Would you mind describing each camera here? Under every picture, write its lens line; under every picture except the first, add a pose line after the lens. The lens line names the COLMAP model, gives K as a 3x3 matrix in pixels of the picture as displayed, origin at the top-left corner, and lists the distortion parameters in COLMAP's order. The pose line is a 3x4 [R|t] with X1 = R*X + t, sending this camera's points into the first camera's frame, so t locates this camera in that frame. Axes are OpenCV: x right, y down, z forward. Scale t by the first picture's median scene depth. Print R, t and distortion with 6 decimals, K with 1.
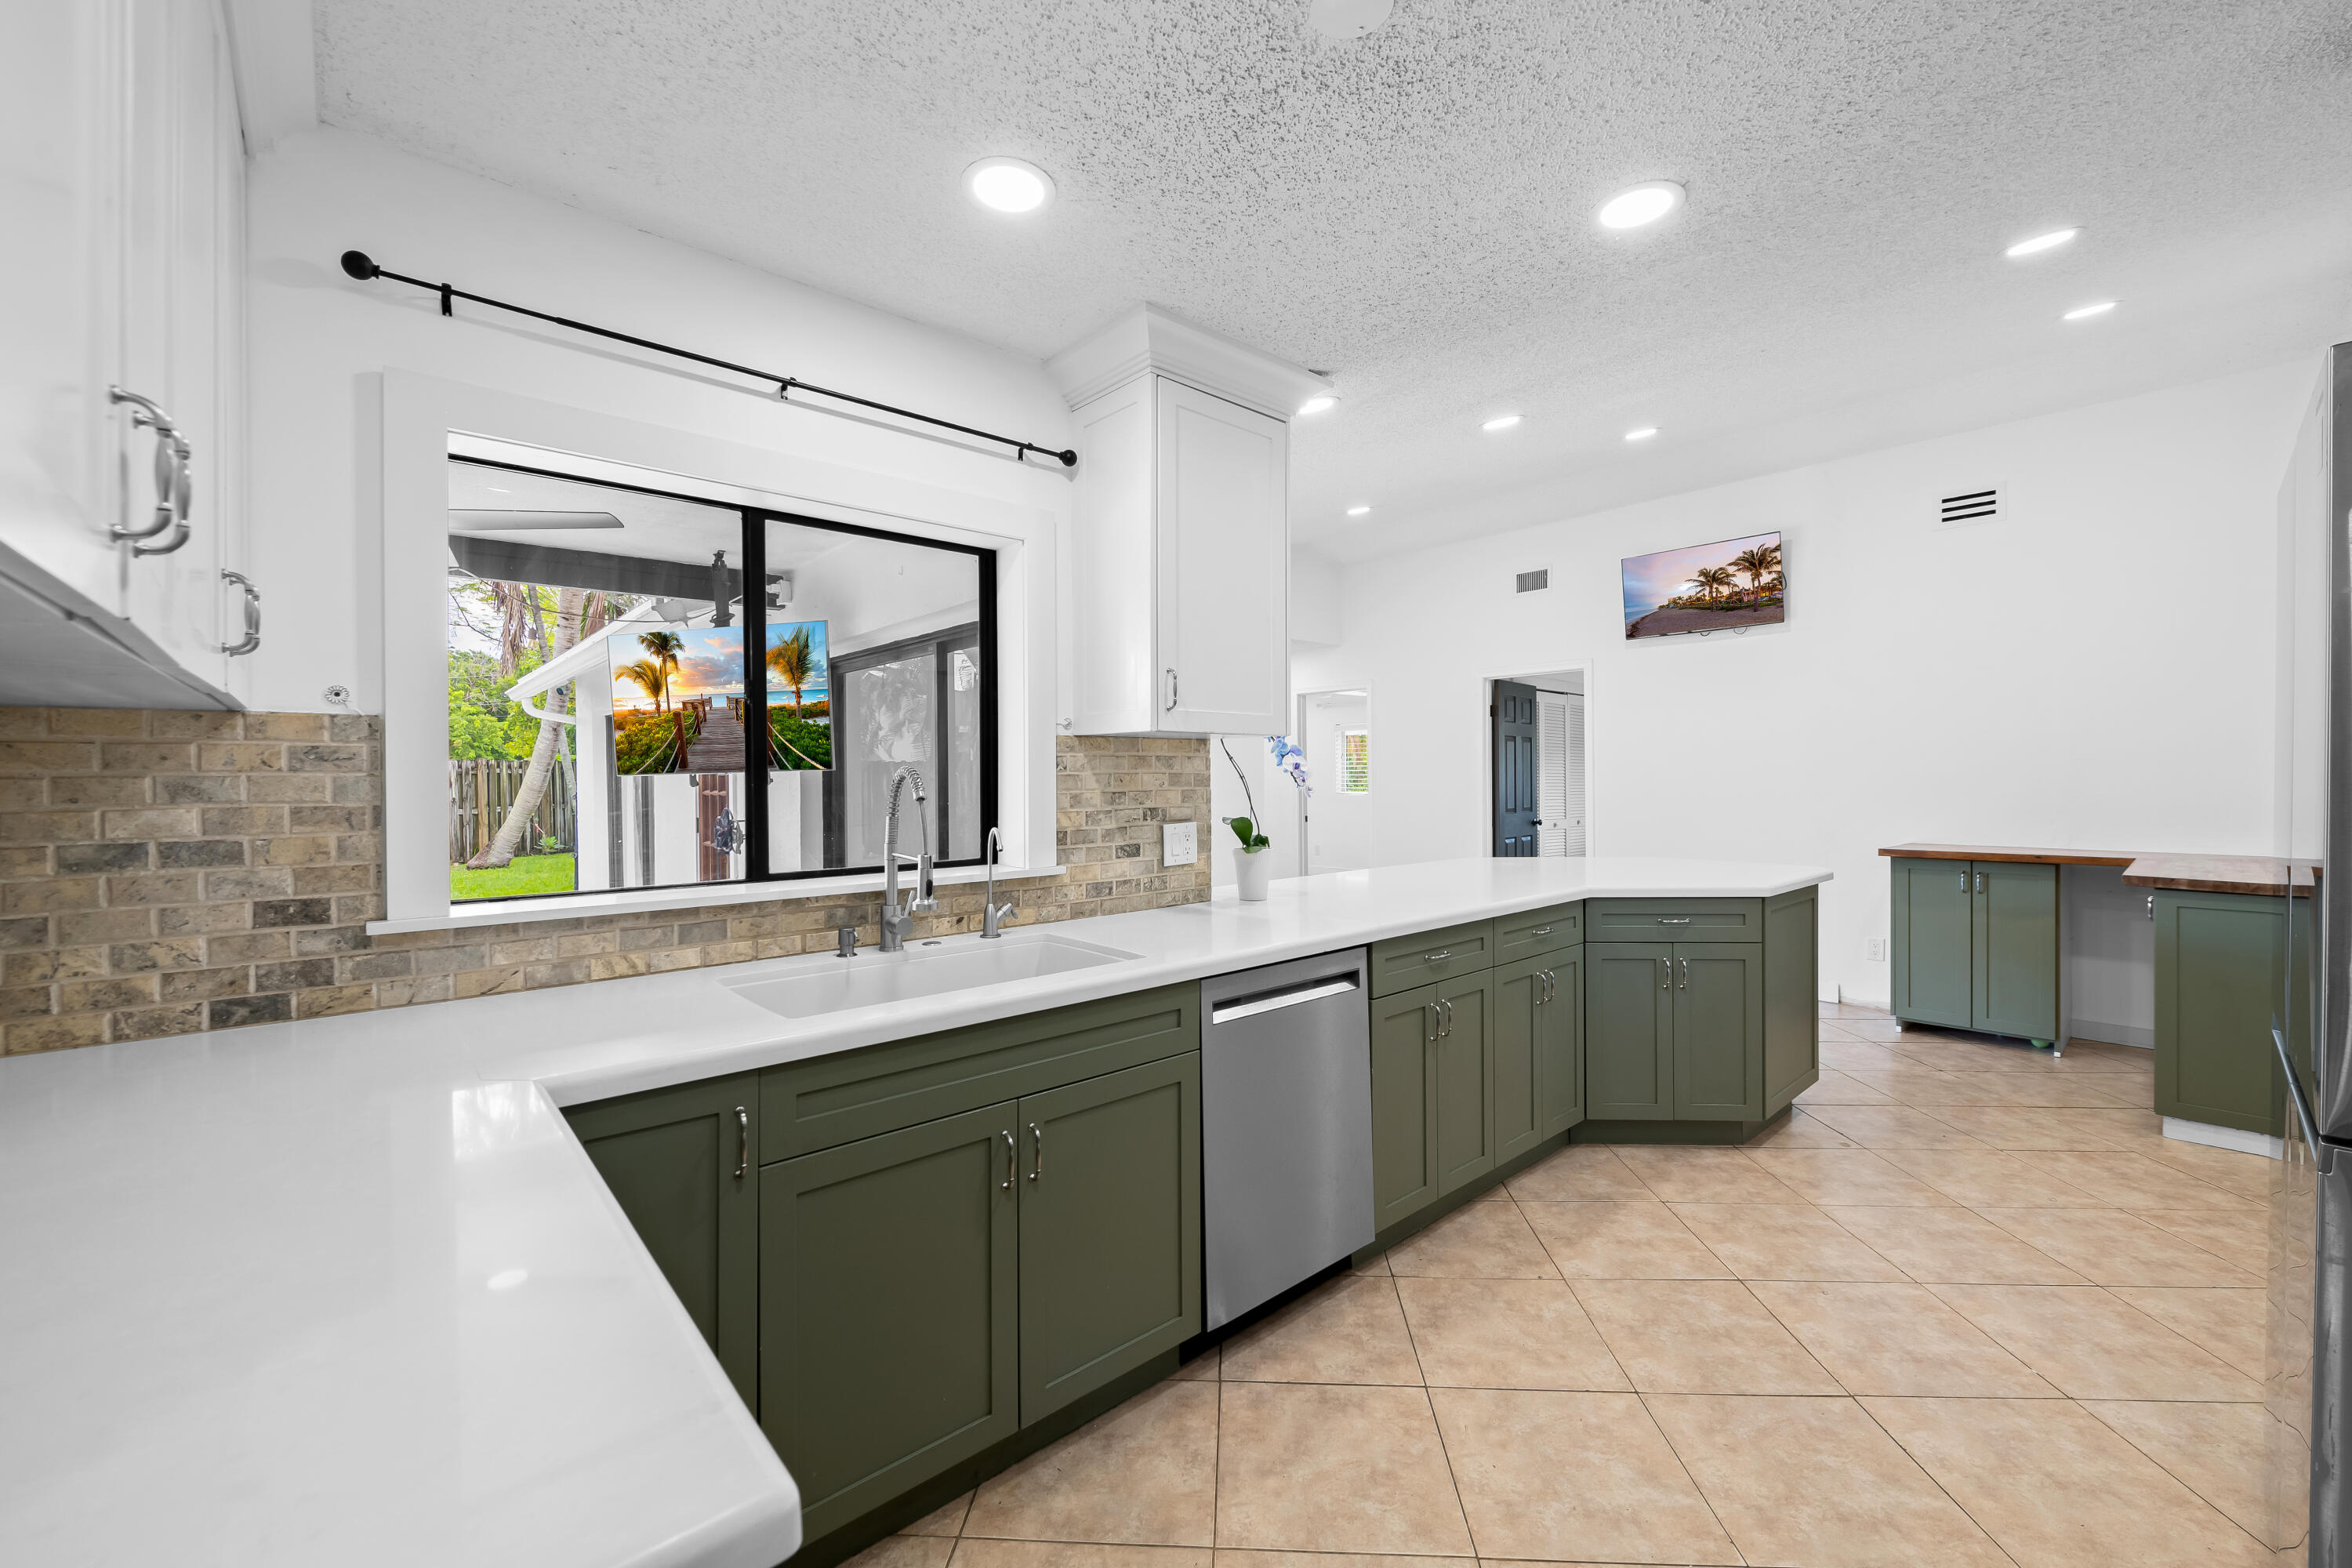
lens RADIAL K [[938.4, 0, 1176.0], [0, 938.4, 784.0], [0, 0, 1]] dist [-0.000847, -0.000038]
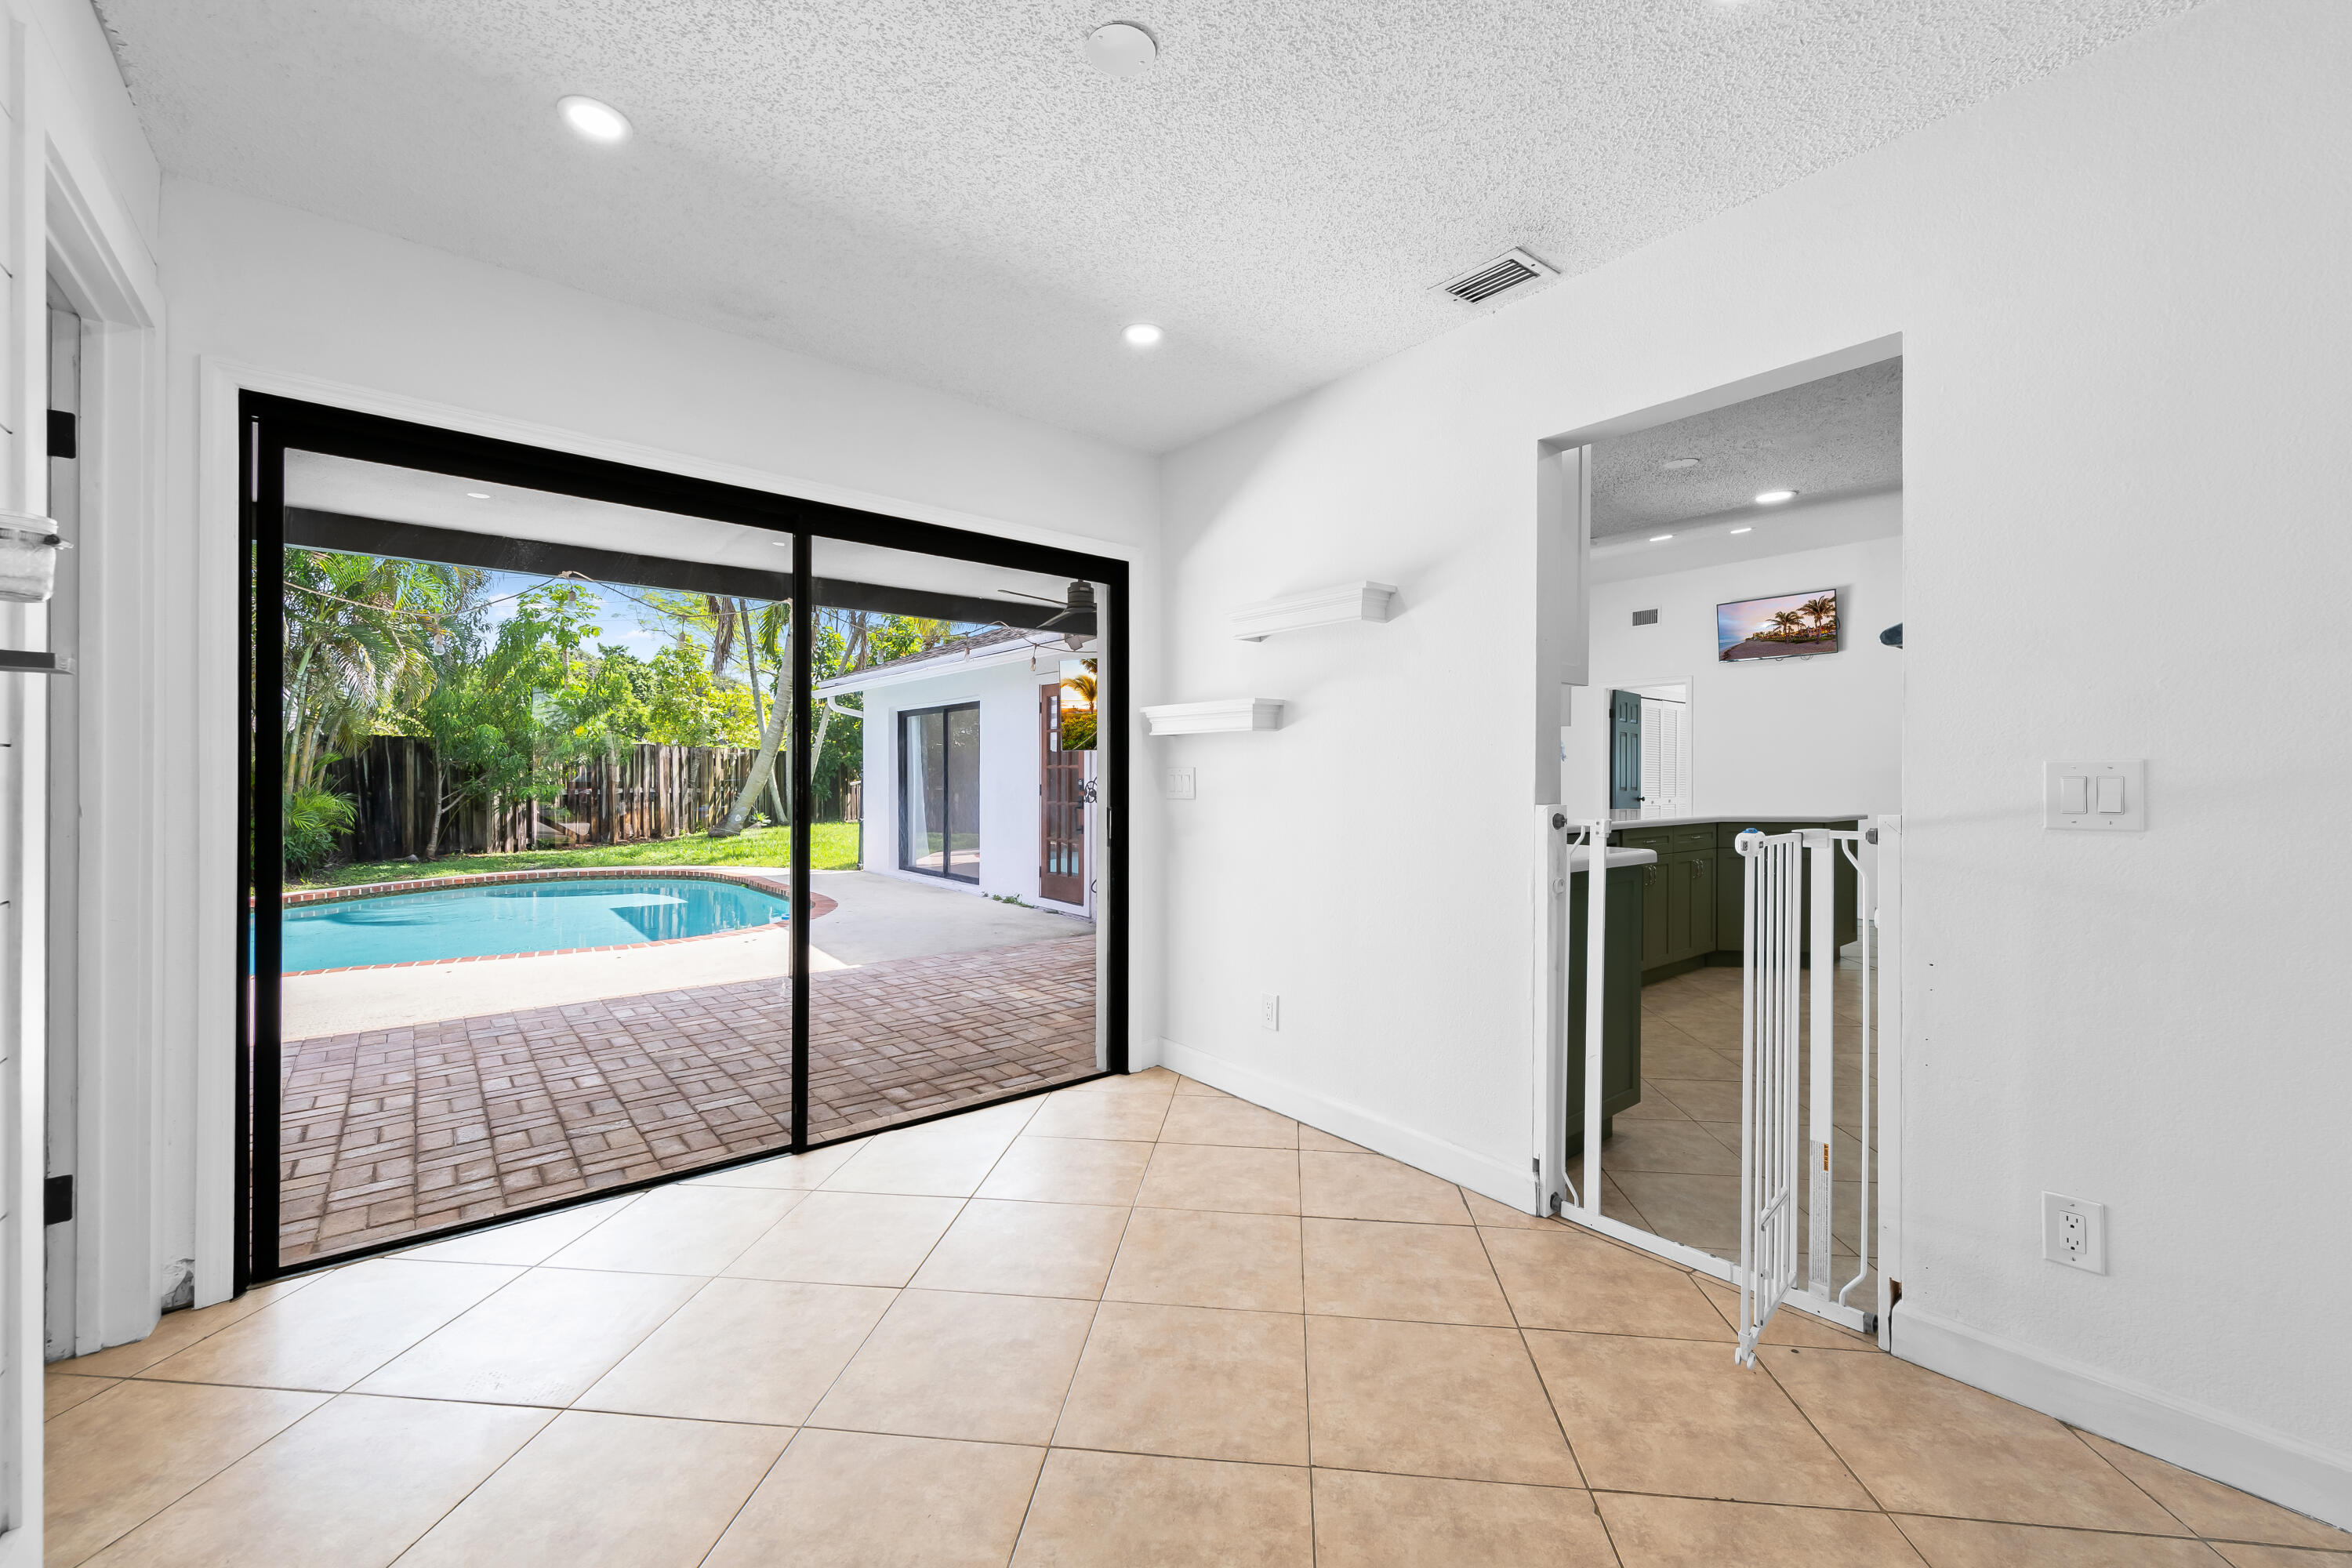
lens RADIAL K [[937.5, 0, 1176.0], [0, 937.5, 784.0], [0, 0, 1]] dist [0.019614, -0.000033]
pose [[0.999356, 0.010646, -0.034268, -0.286133], [-0.010658, 0.999943, -0.000176, 0.035998], [0.034264, 0.000541, 0.999413, -0.440060]]
